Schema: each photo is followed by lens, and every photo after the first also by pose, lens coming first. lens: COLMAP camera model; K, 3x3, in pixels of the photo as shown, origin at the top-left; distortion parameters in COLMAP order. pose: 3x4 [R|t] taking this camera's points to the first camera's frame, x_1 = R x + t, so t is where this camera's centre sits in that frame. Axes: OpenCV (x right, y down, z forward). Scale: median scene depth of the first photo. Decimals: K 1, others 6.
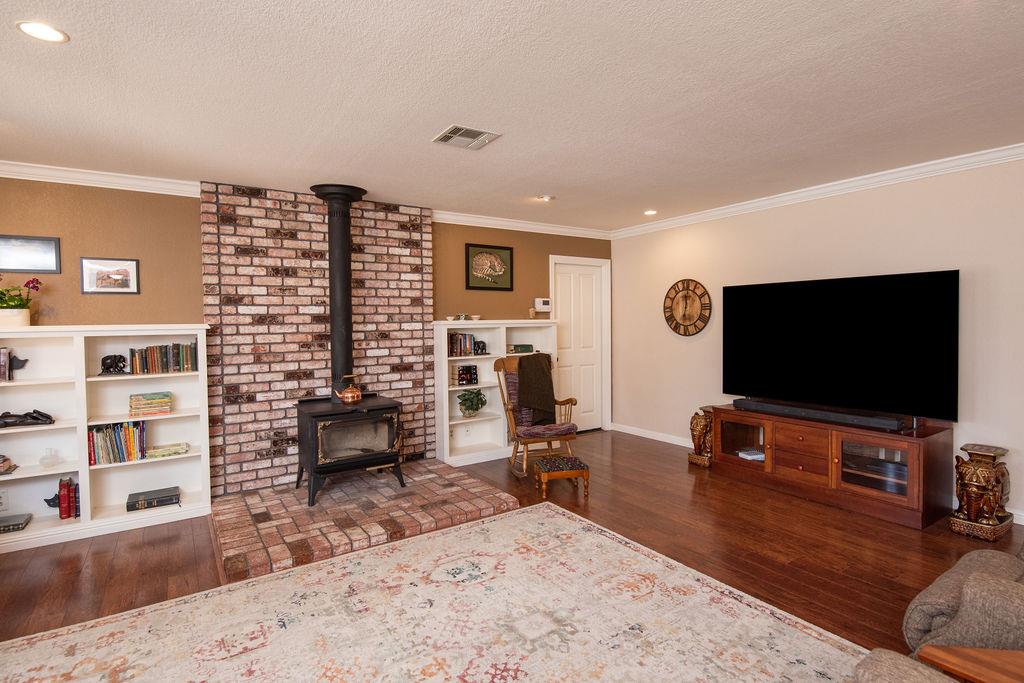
lens RADIAL K [[512.0, 0, 518.5], [0, 512.0, 334.3], [0, 0, 1]] dist [0.005542, -0.009488]
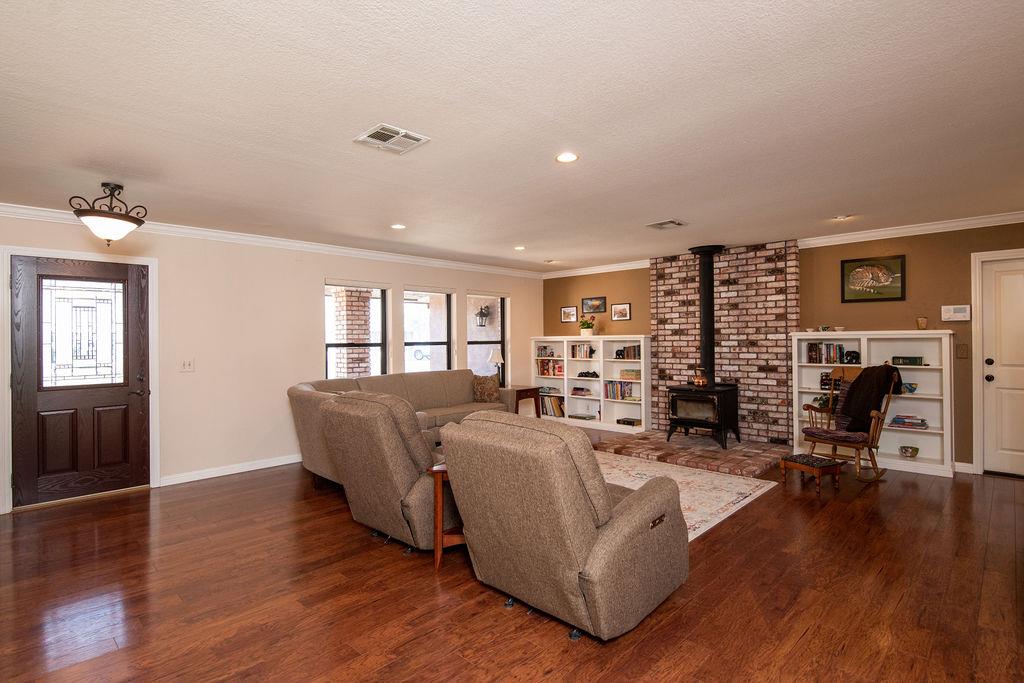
lens RADIAL K [[512.0, 0, 518.5], [0, 512.0, 334.3], [0, 0, 1]] dist [0.005542, -0.009488]
pose [[0.205679, 0.003077, -0.978615, 1.065972], [-0.014946, 0.999888, 0.000002, -0.014353], [0.978505, 0.014626, 0.205702, 0.139960]]
